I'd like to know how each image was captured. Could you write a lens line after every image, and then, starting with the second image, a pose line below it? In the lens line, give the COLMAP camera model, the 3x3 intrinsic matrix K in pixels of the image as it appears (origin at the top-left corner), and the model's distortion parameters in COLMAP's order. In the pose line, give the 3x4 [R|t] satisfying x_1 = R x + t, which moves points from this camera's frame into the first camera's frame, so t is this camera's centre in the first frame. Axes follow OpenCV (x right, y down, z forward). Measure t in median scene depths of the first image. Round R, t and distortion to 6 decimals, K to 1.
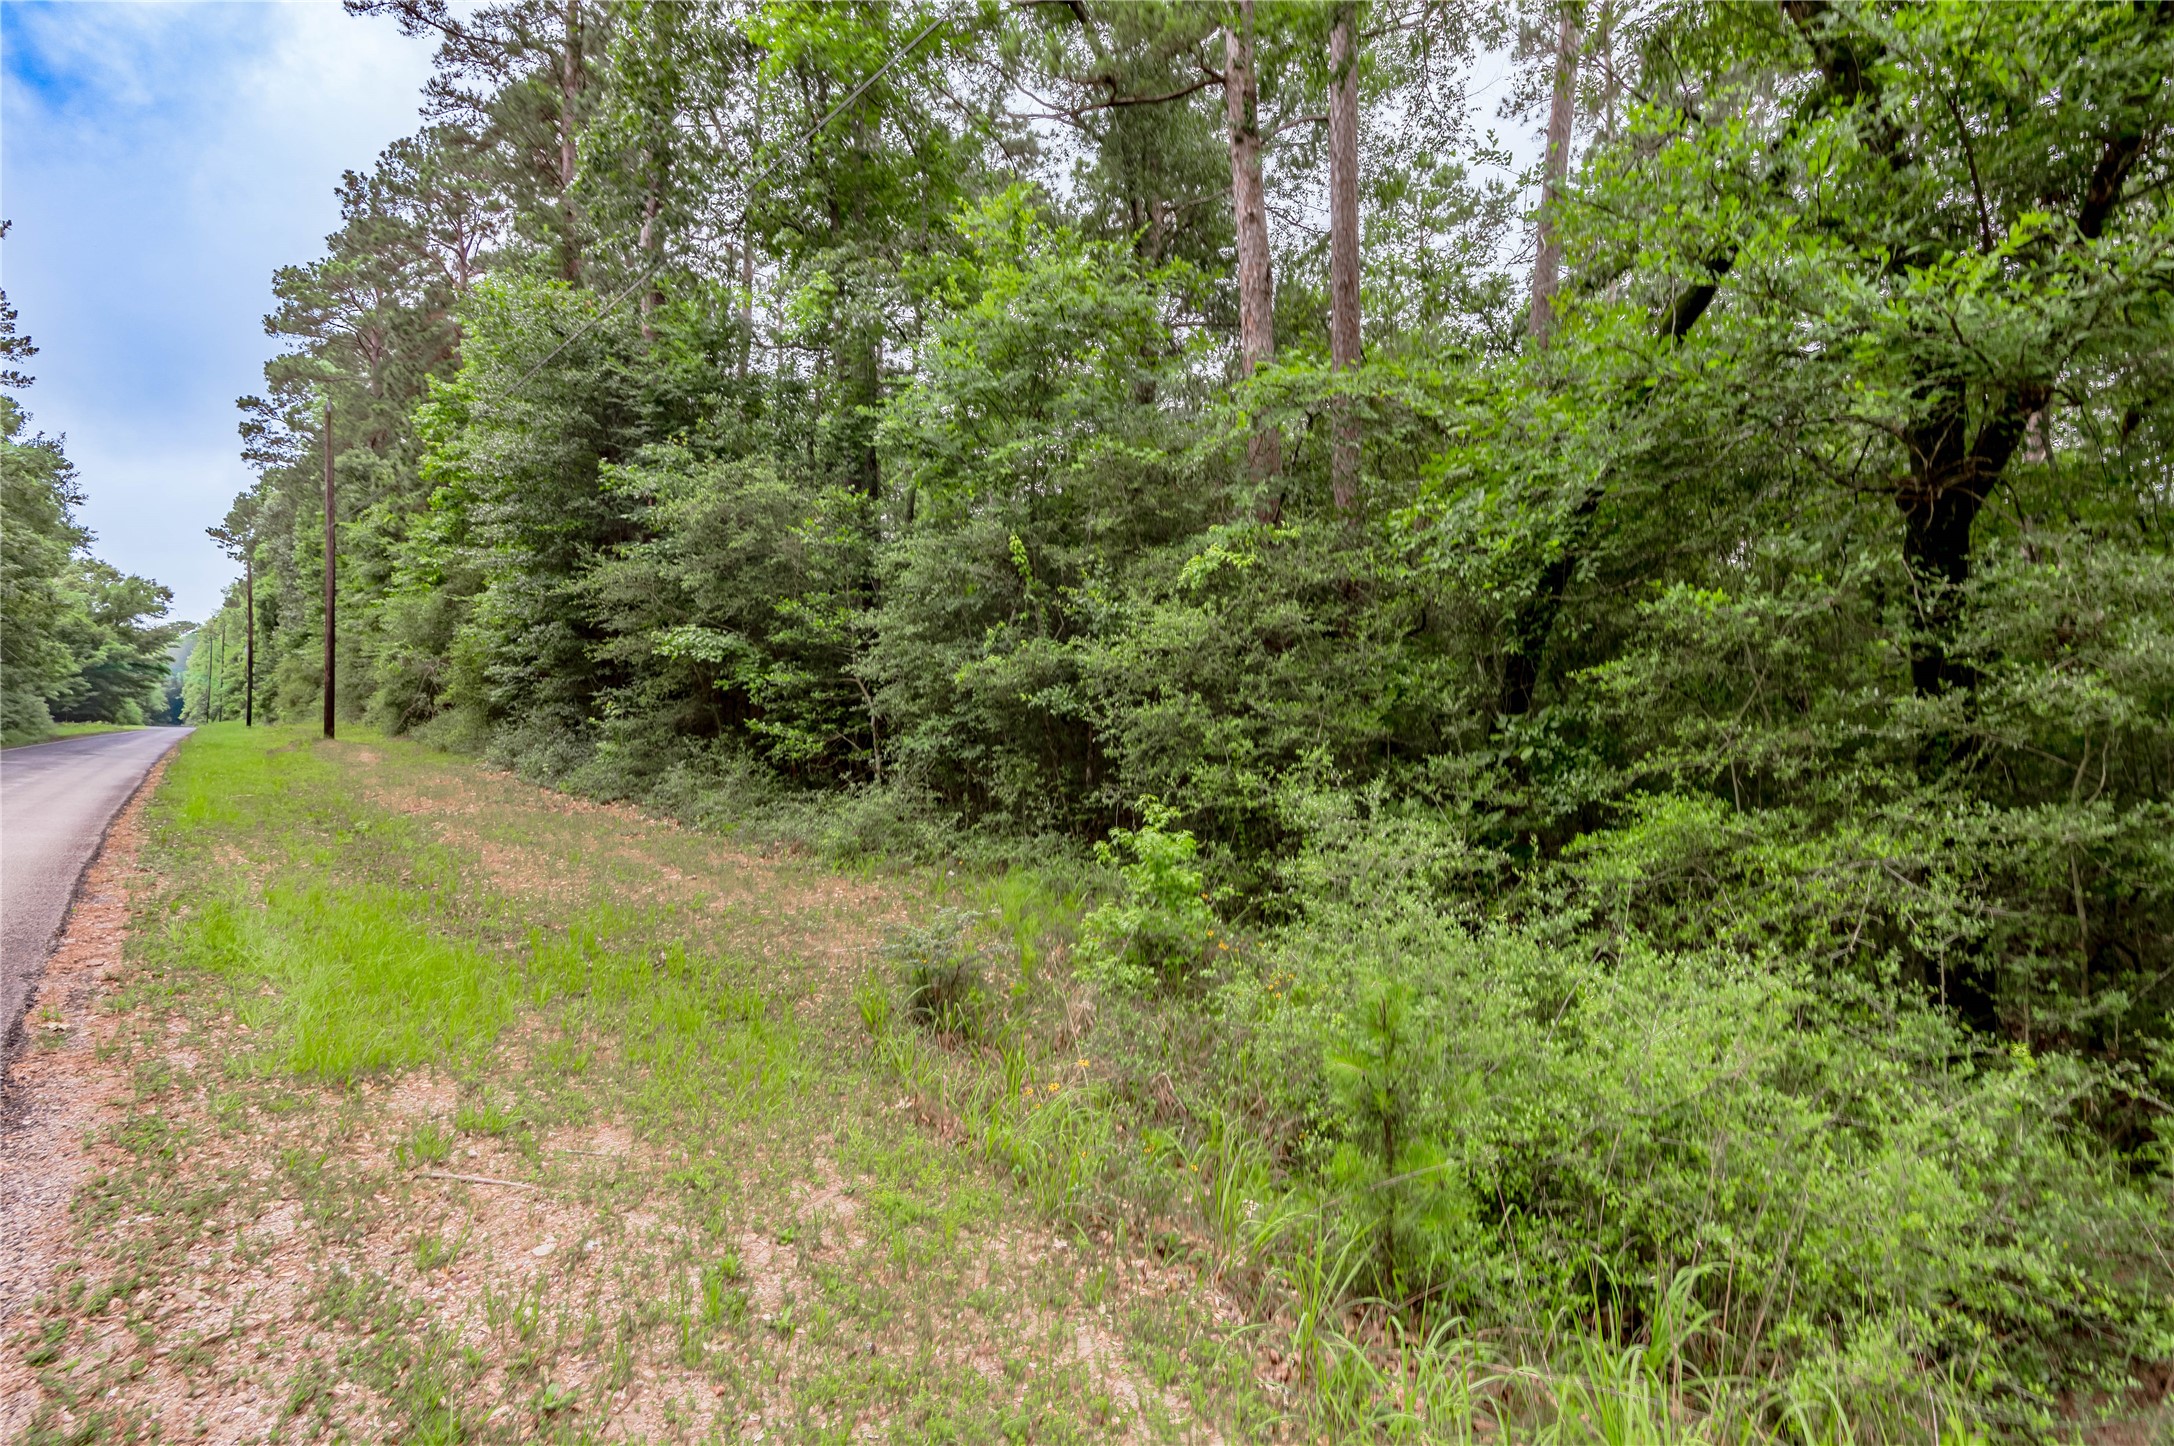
lens RADIAL K [[995.7, 0, 1180.4], [0, 995.7, 713.7], [0, 0, 1]] dist [0.000902, -0.023565]
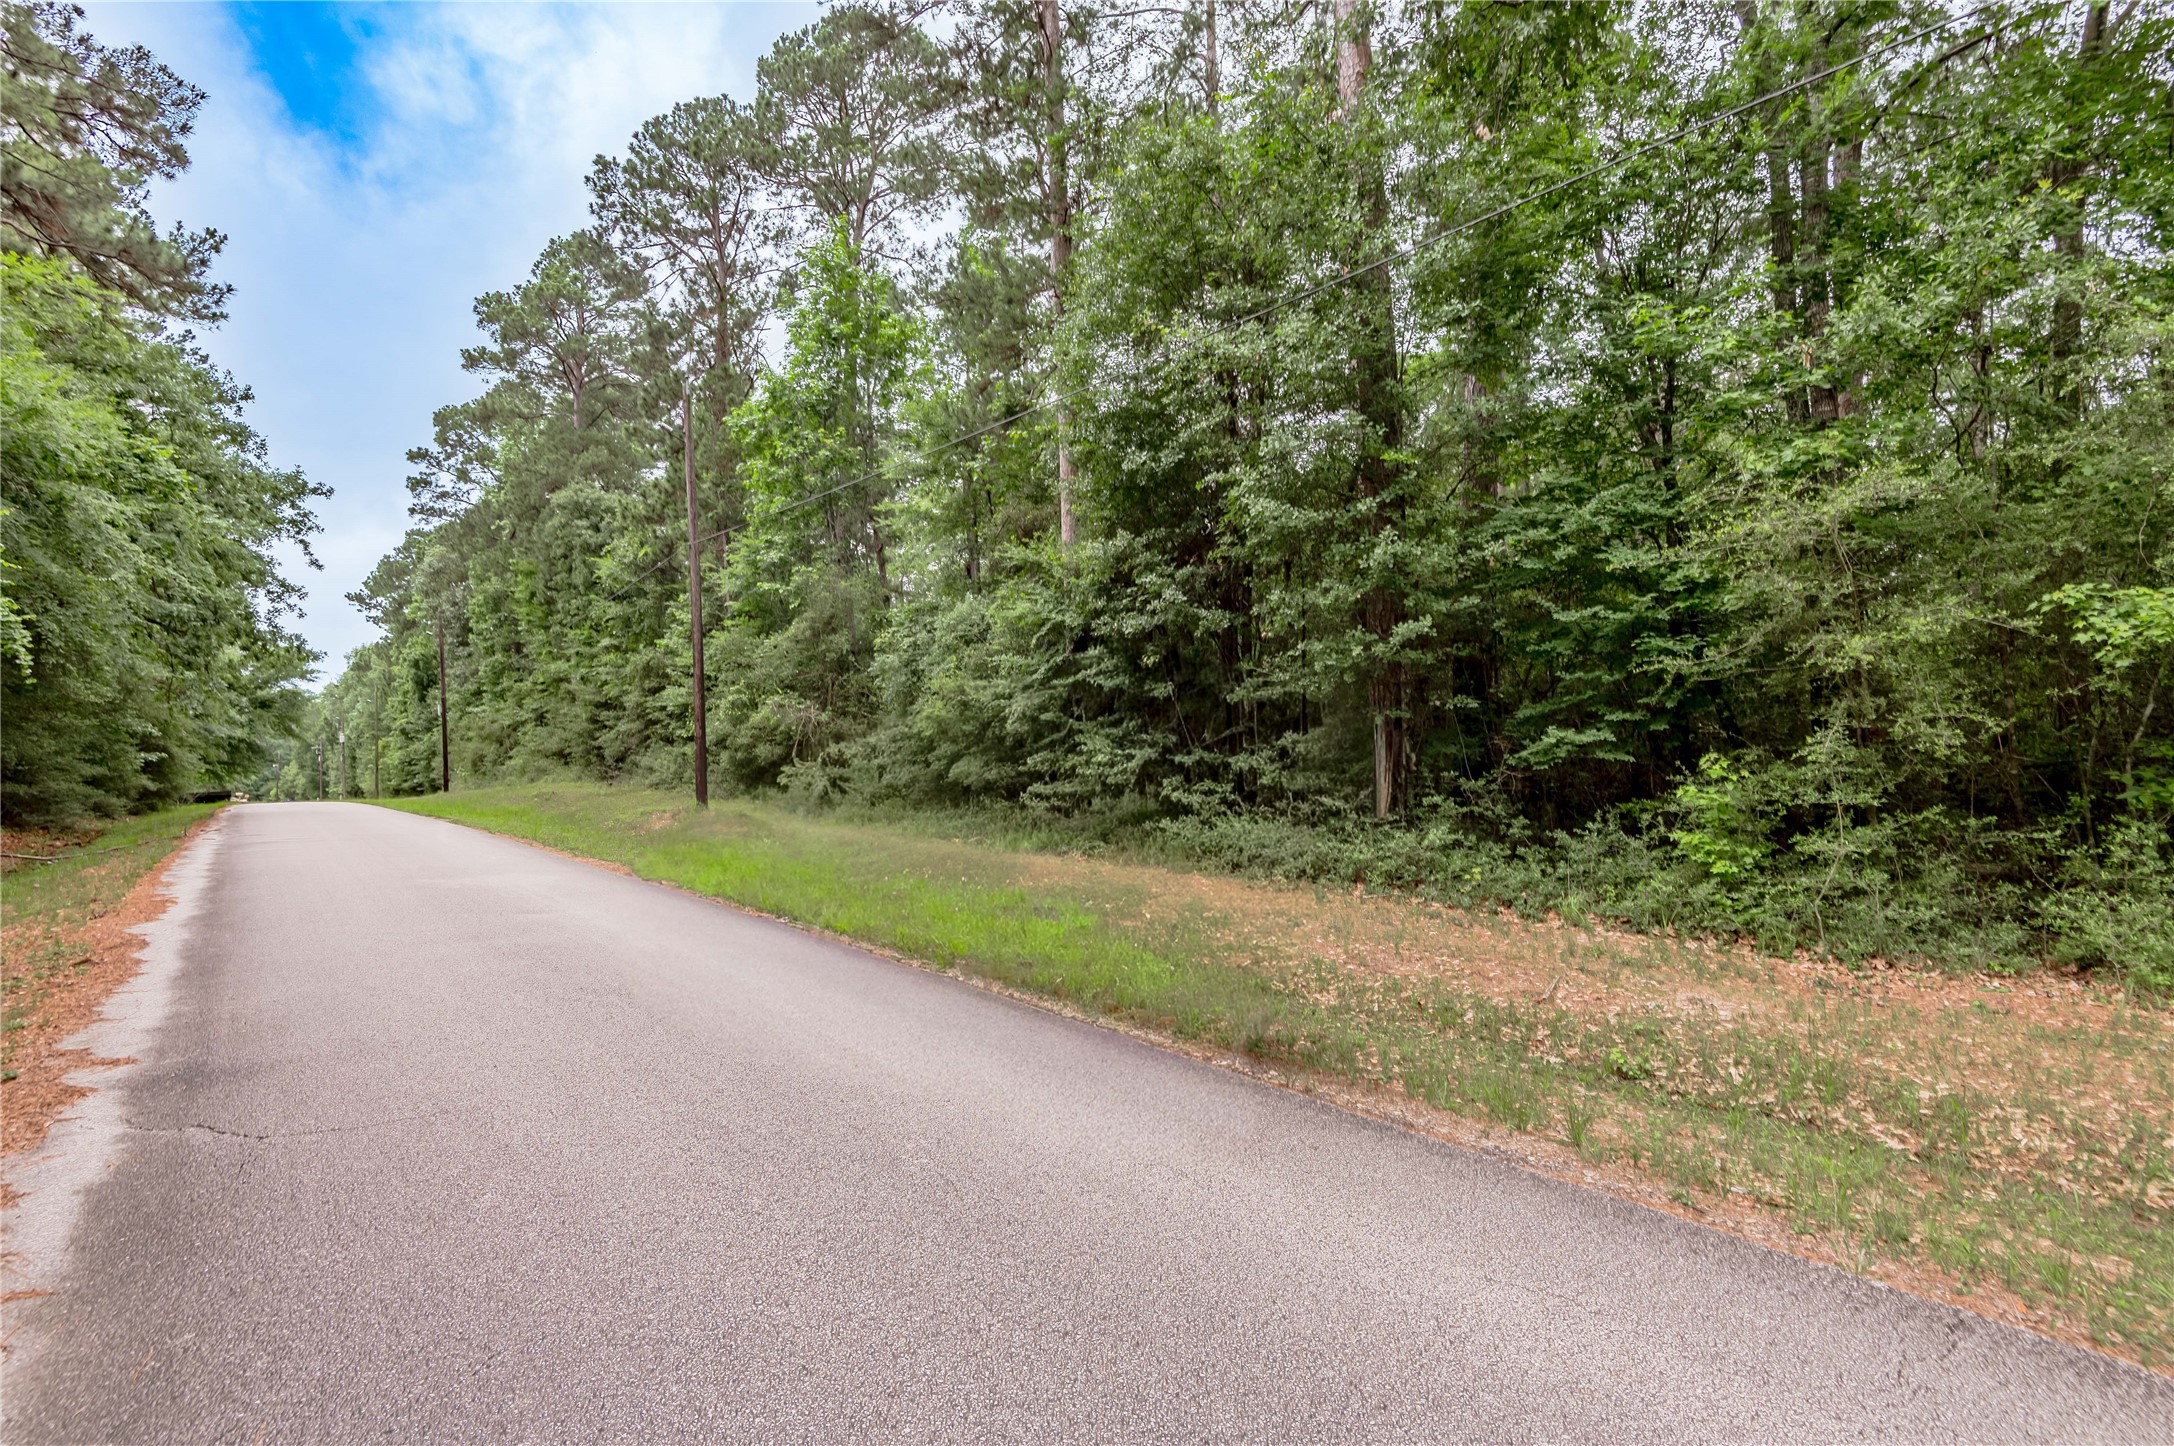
lens RADIAL K [[989.8, 0, 1087.0], [0, 989.8, 723.0], [0, 0, 1]] dist [0.001331, -0.008858]
pose [[0.993019, -0.026576, -0.114918, -0.243447], [0.023156, 0.999252, -0.030985, -0.006082], [0.115655, 0.028108, 0.992892, 0.131585]]
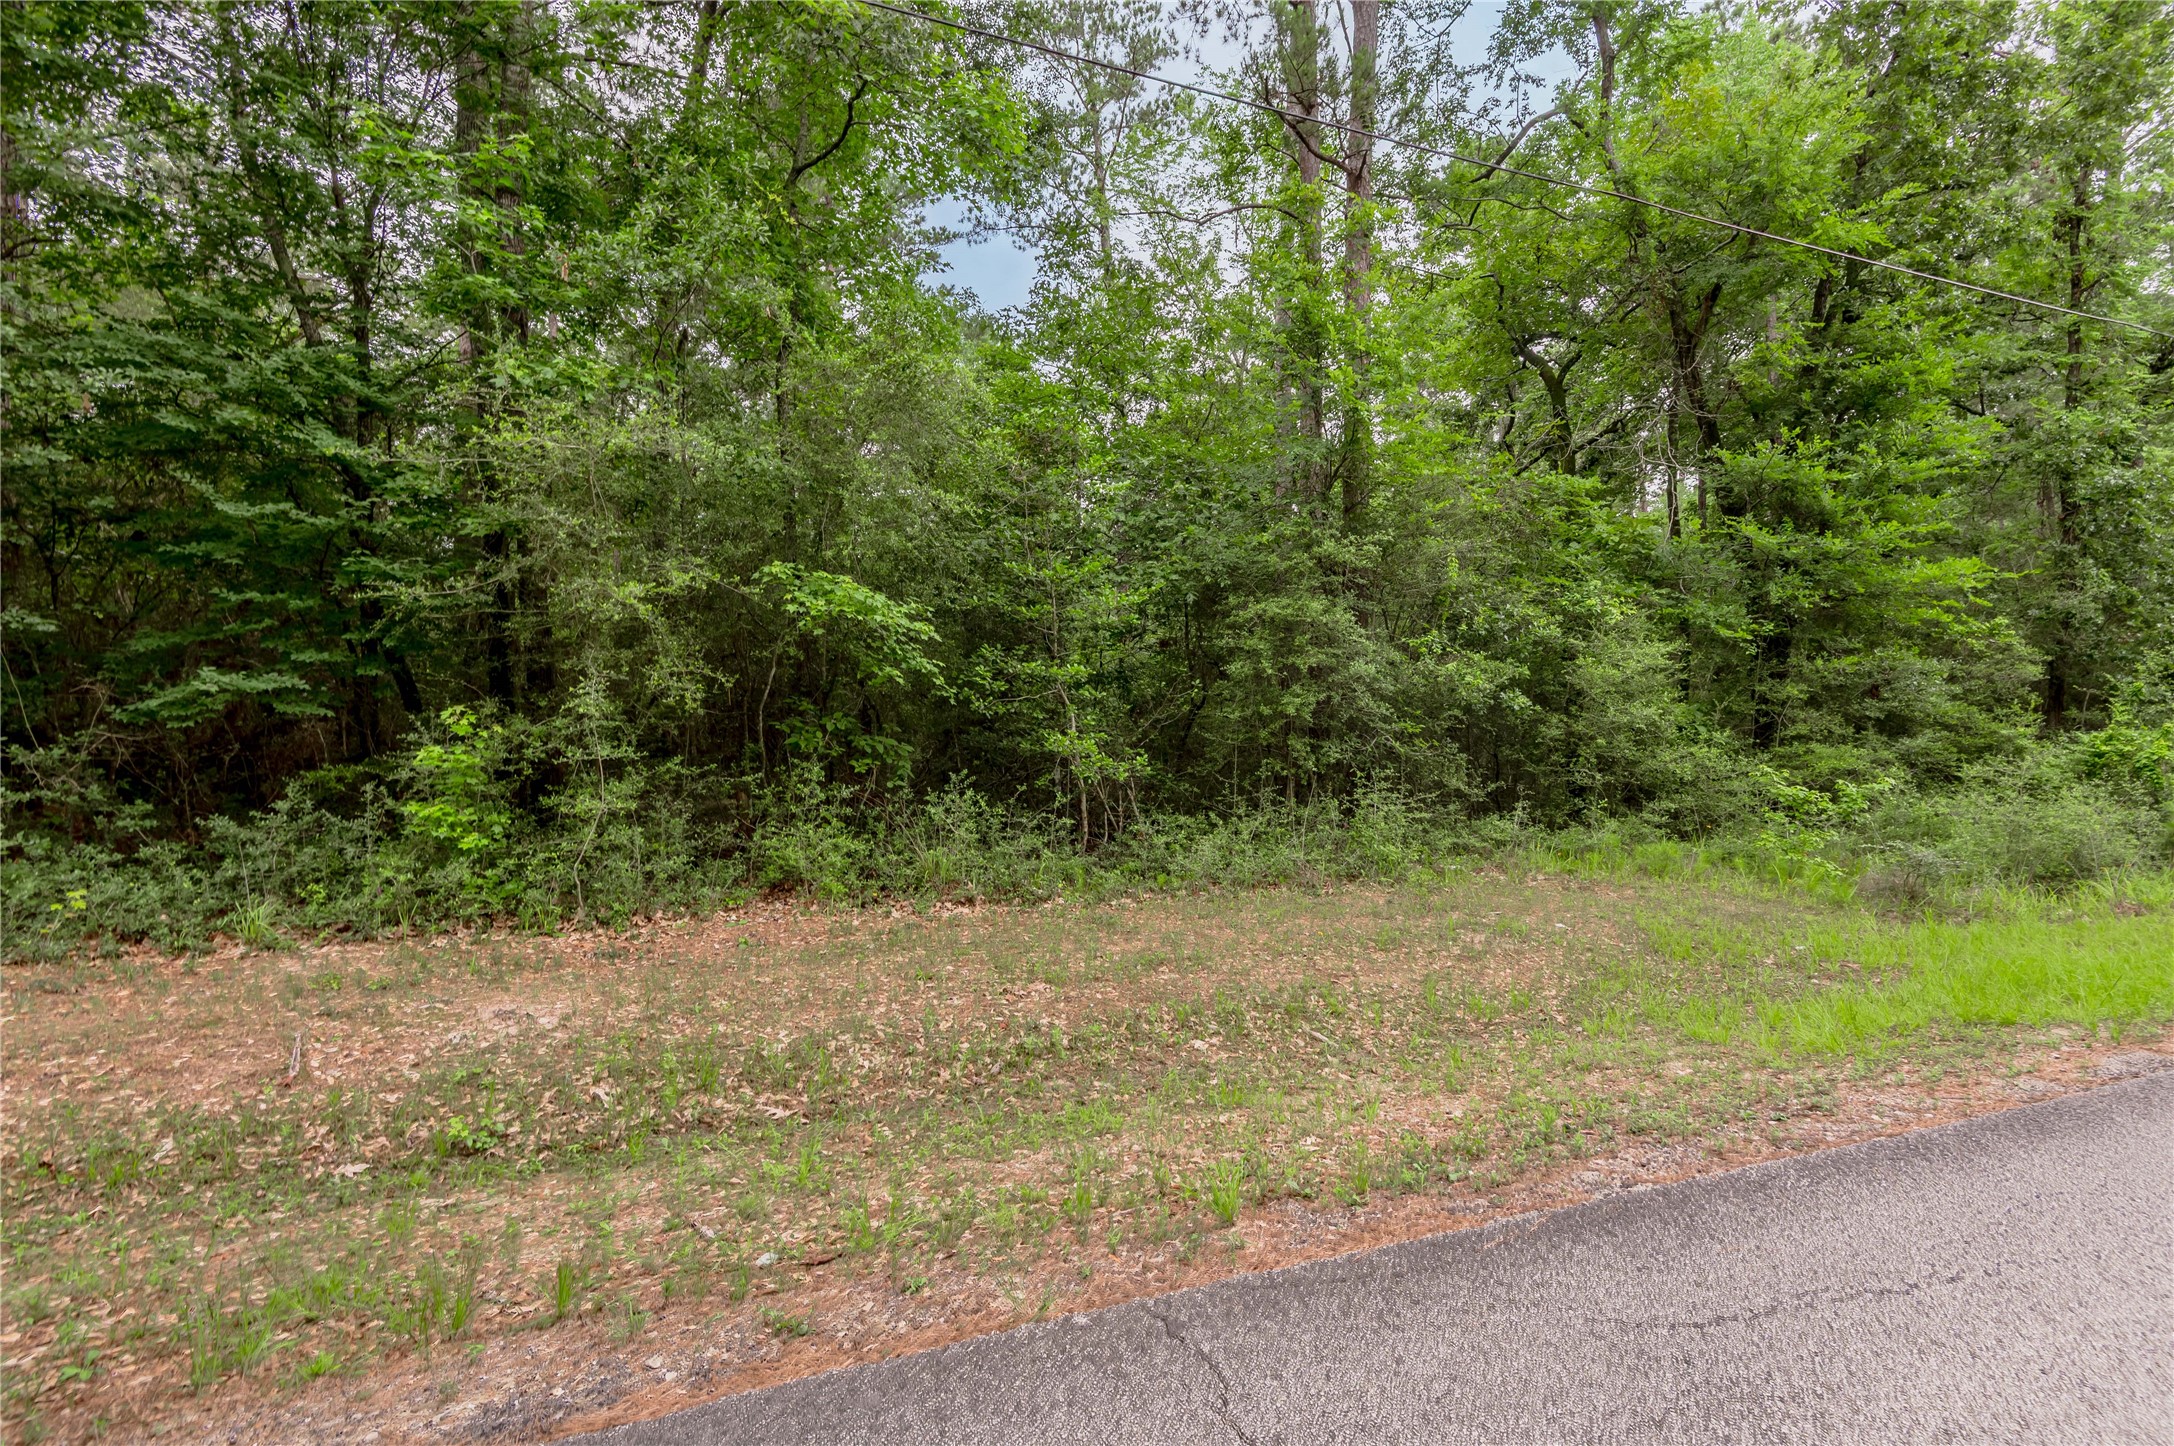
lens RADIAL K [[984.2, 0, 1087.0], [0, 984.2, 723.0], [0, 0, 1]] dist [0.012546, -0.016691]
pose [[0.404455, -0.035017, 0.913887, -0.248132], [0.005481, 0.999342, 0.035865, -0.005782], [-0.914542, -0.009497, 0.404380, 0.168601]]
